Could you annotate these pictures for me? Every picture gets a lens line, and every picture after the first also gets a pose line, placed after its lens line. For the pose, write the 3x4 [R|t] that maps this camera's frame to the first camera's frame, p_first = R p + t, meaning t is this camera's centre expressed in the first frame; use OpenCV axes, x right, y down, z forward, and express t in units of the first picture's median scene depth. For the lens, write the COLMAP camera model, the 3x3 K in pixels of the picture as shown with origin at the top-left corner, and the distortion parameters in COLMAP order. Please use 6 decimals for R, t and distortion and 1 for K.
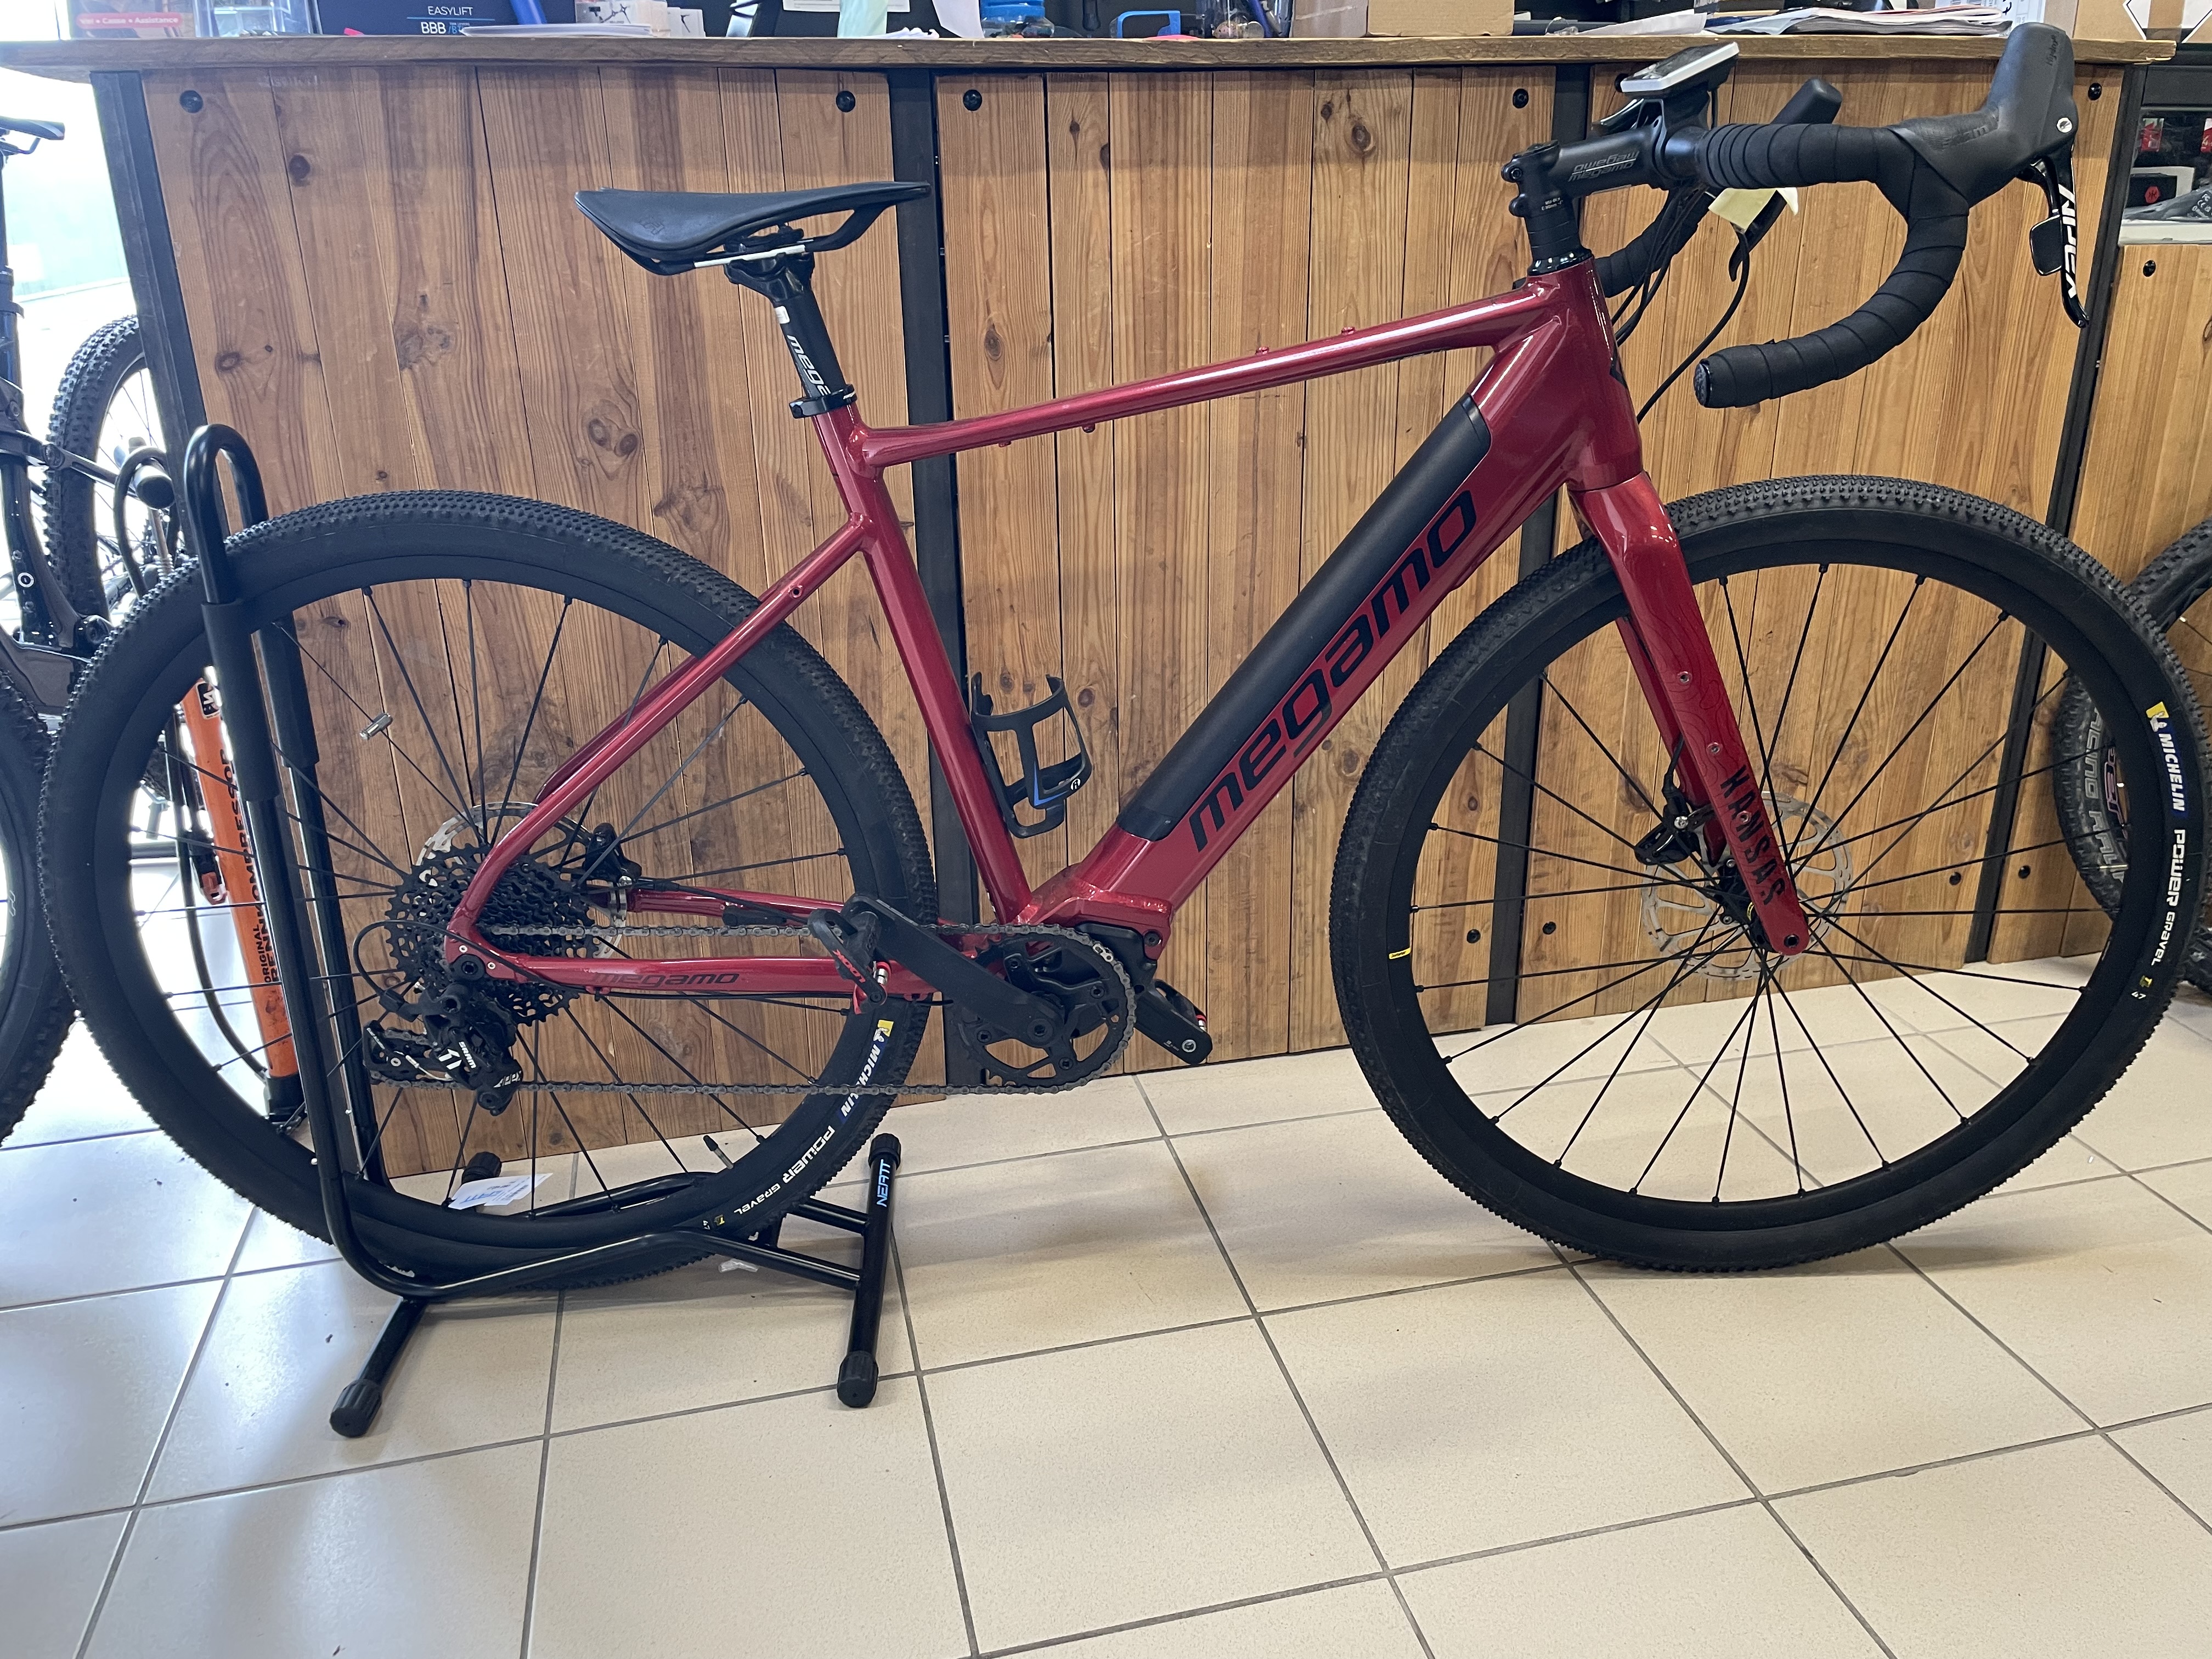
lens RADIAL K [[1671.6, 0, 1108.5], [0, 1671.6, 821.0], [0, 0, 1]] dist [0.099289, -0.128611]
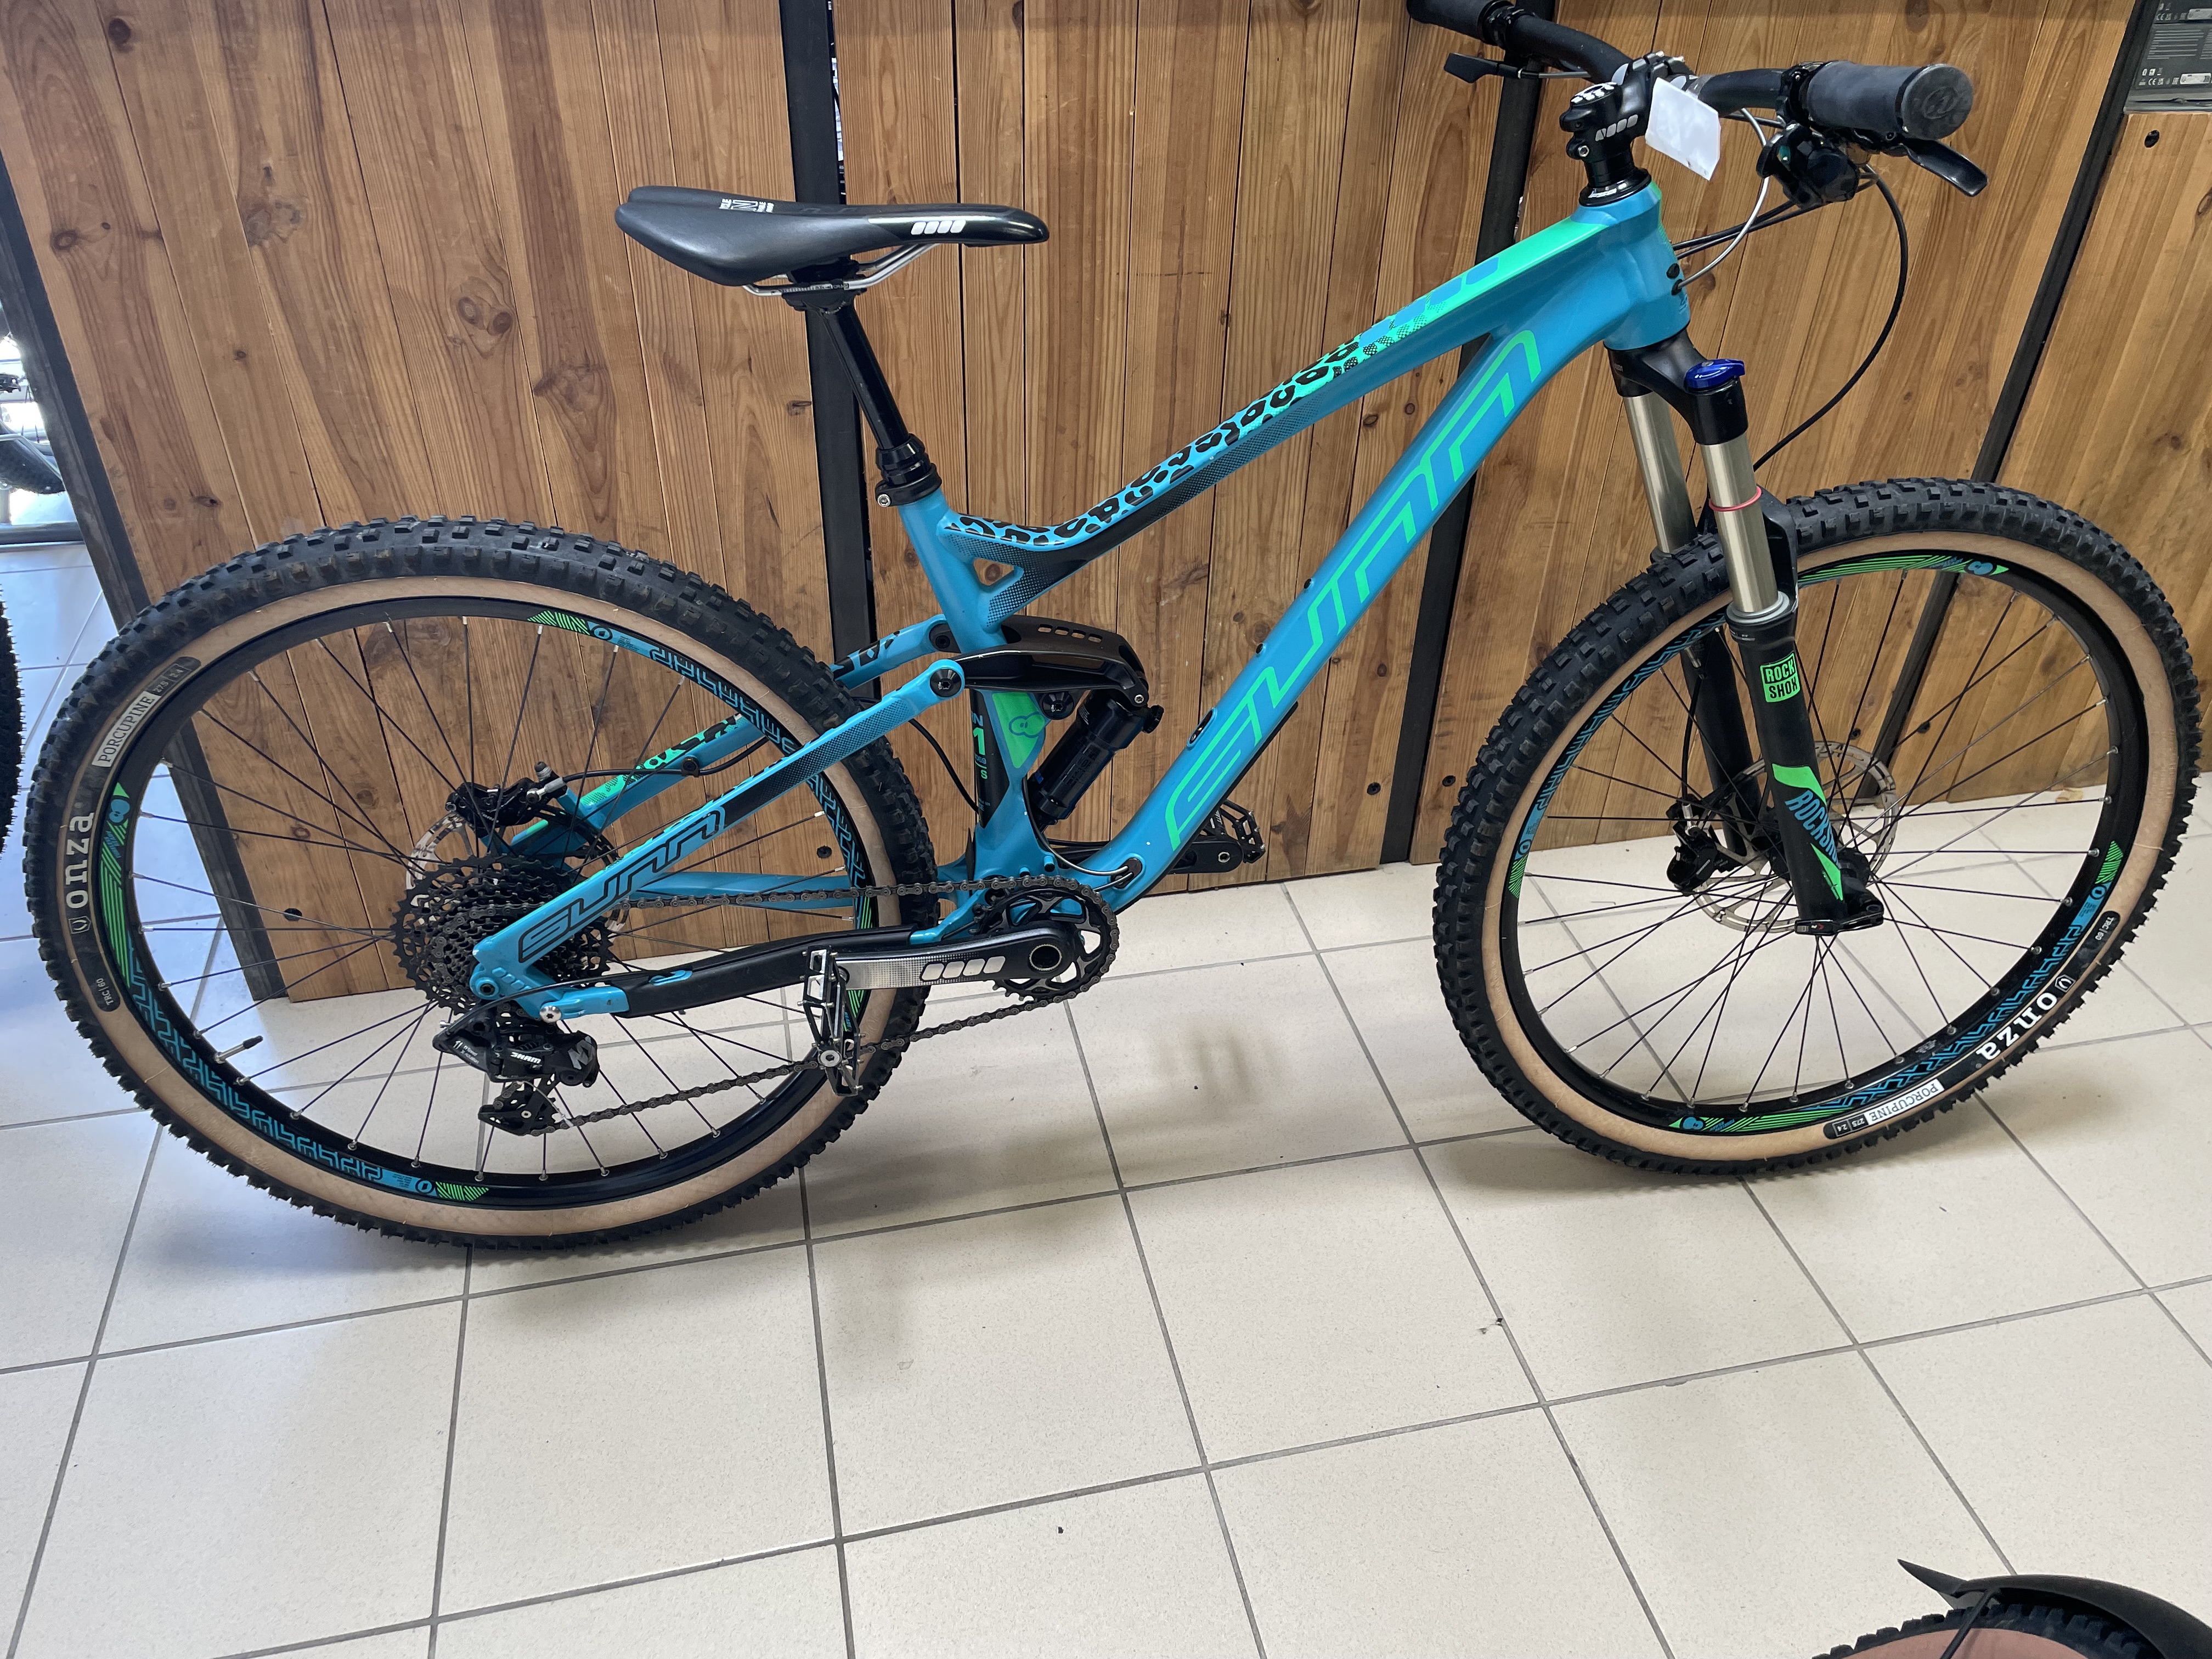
lens RADIAL K [[1671.6, 0, 1113.4], [0, 1671.6, 817.1], [0, 0, 1]] dist [0.099289, -0.128611]
pose [[0.998940, 0.041750, 0.019363, 0.048755], [-0.045360, 0.964281, 0.260969, -0.215955], [-0.007776, -0.261571, 0.965153, 0.011868]]
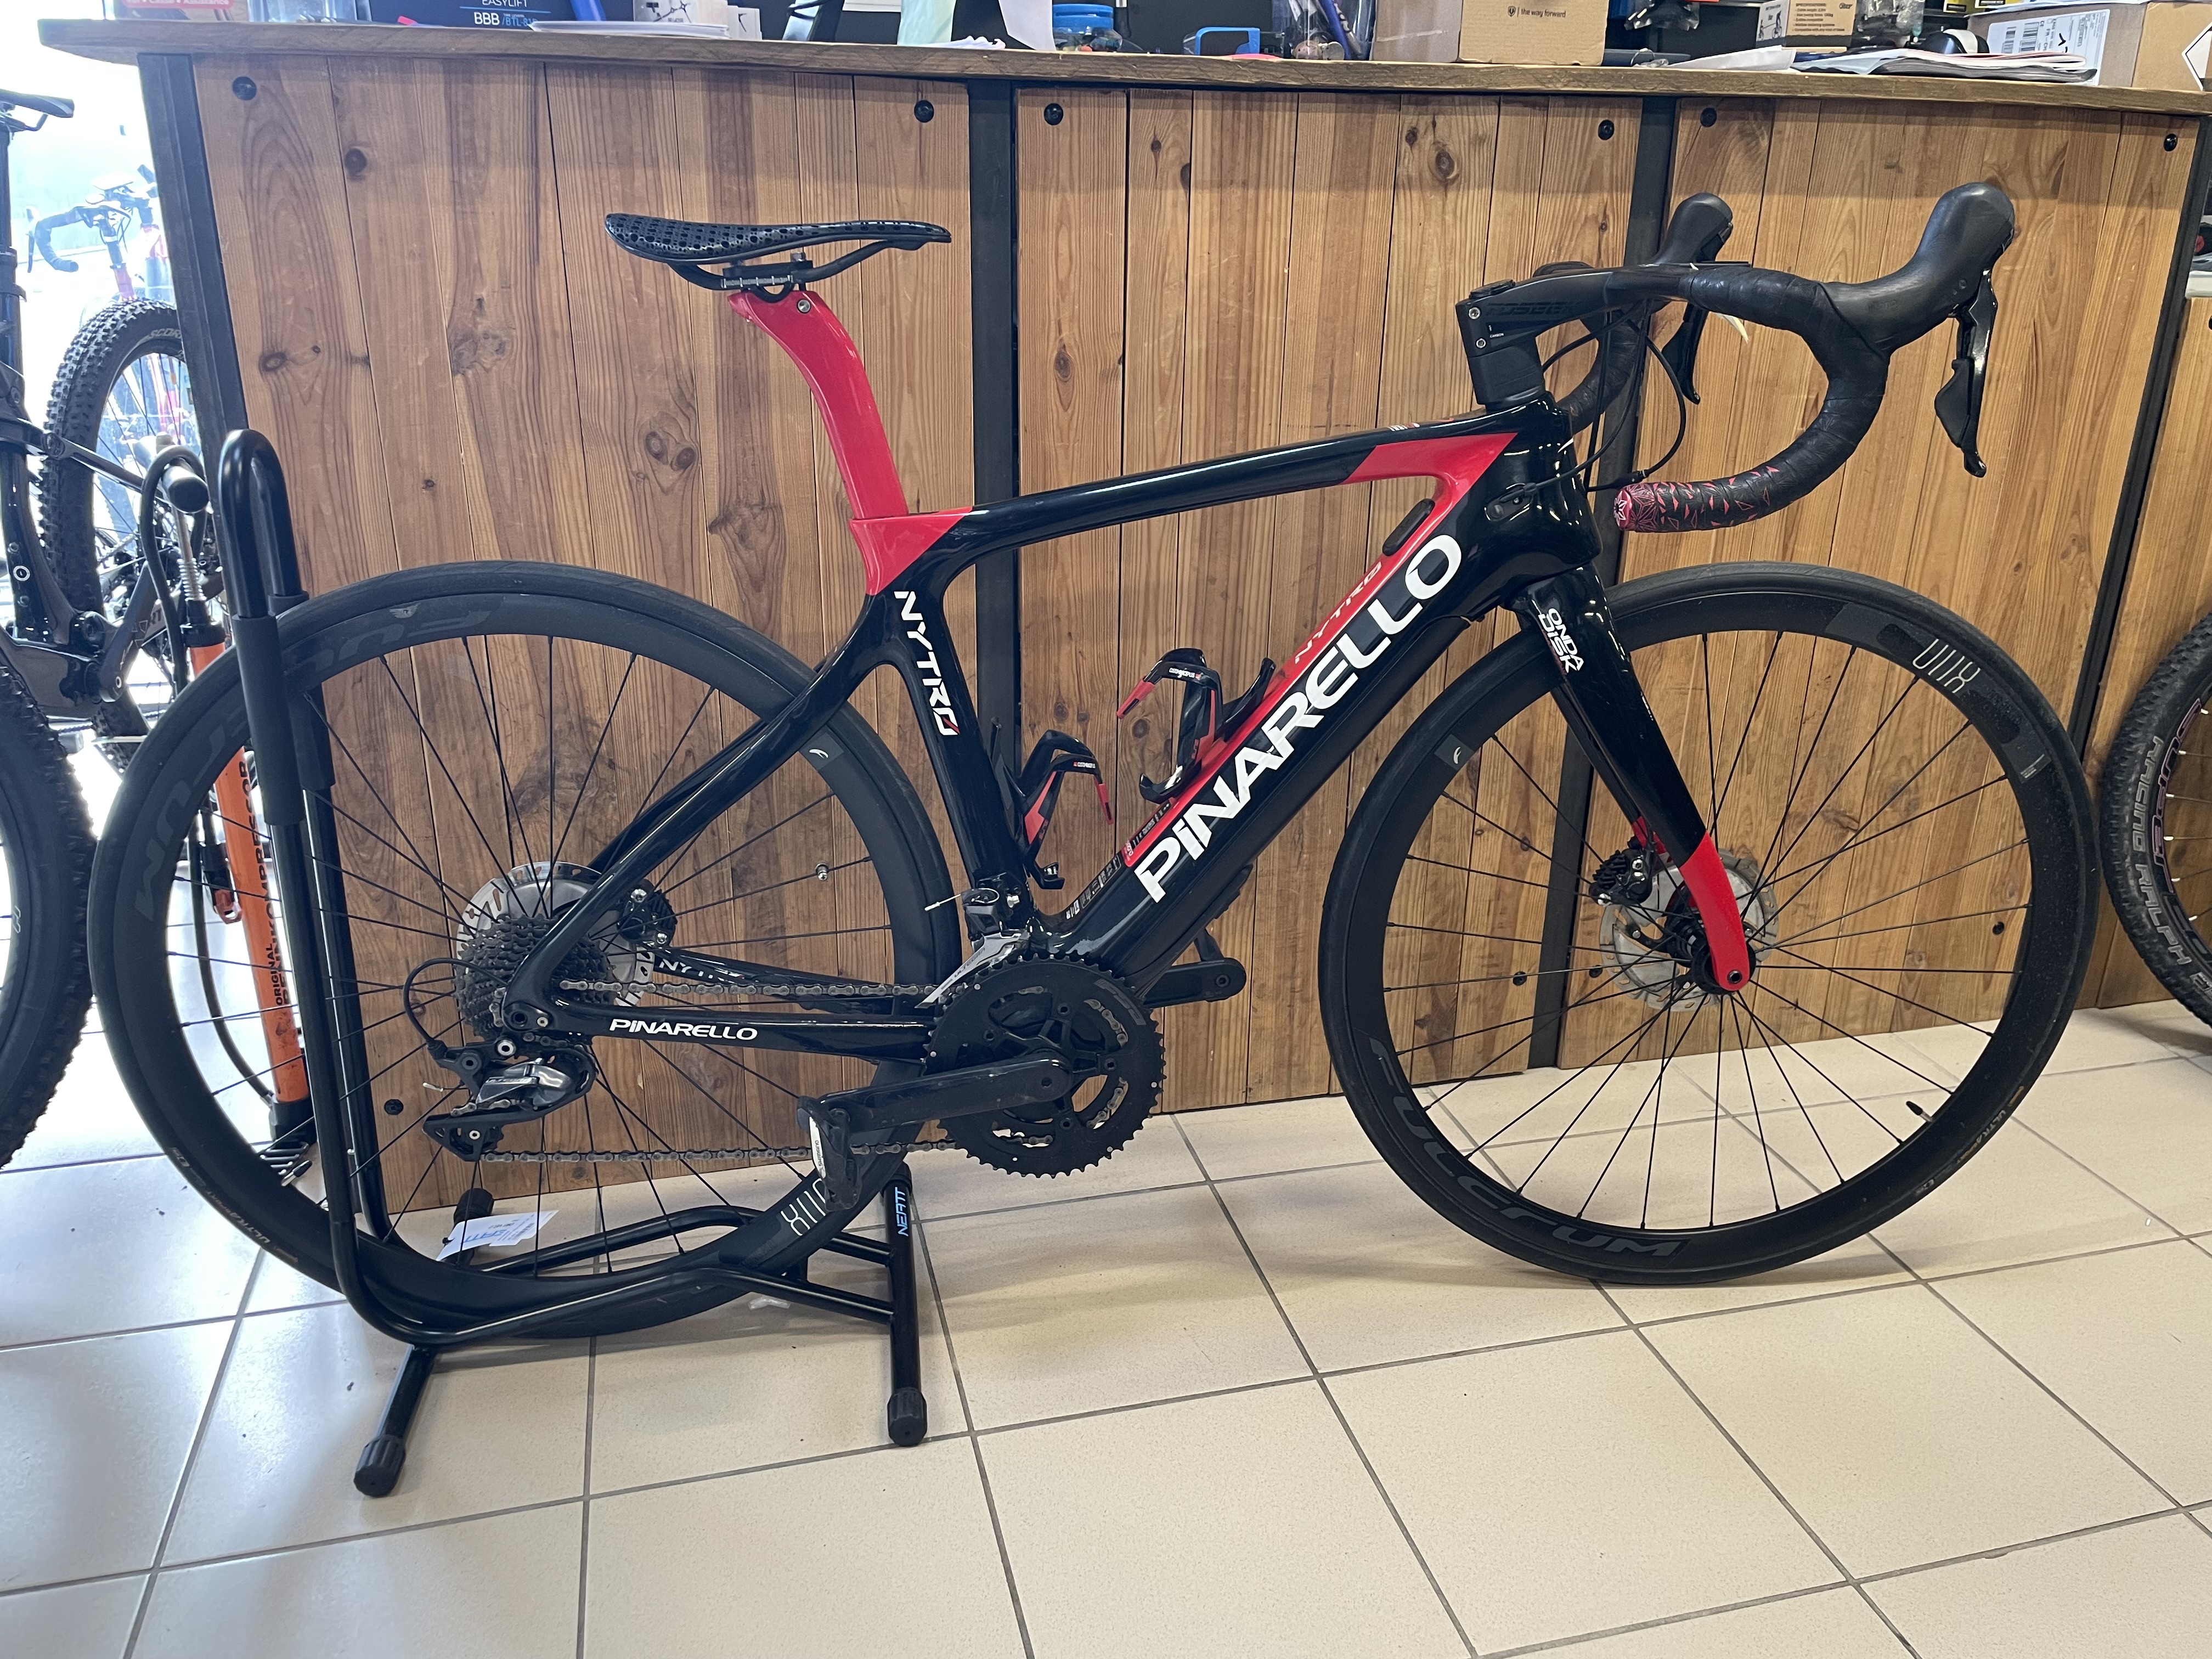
lens RADIAL K [[1671.6, 0, 1106.6], [0, 1671.6, 815.2], [0, 0, 1]] dist [0.099289, -0.128611]
pose [[0.999365, 0.023031, 0.027190, -0.064667], [-0.022911, 0.999726, -0.004715, -0.020223], [-0.027291, 0.004089, 0.999619, 0.032200]]
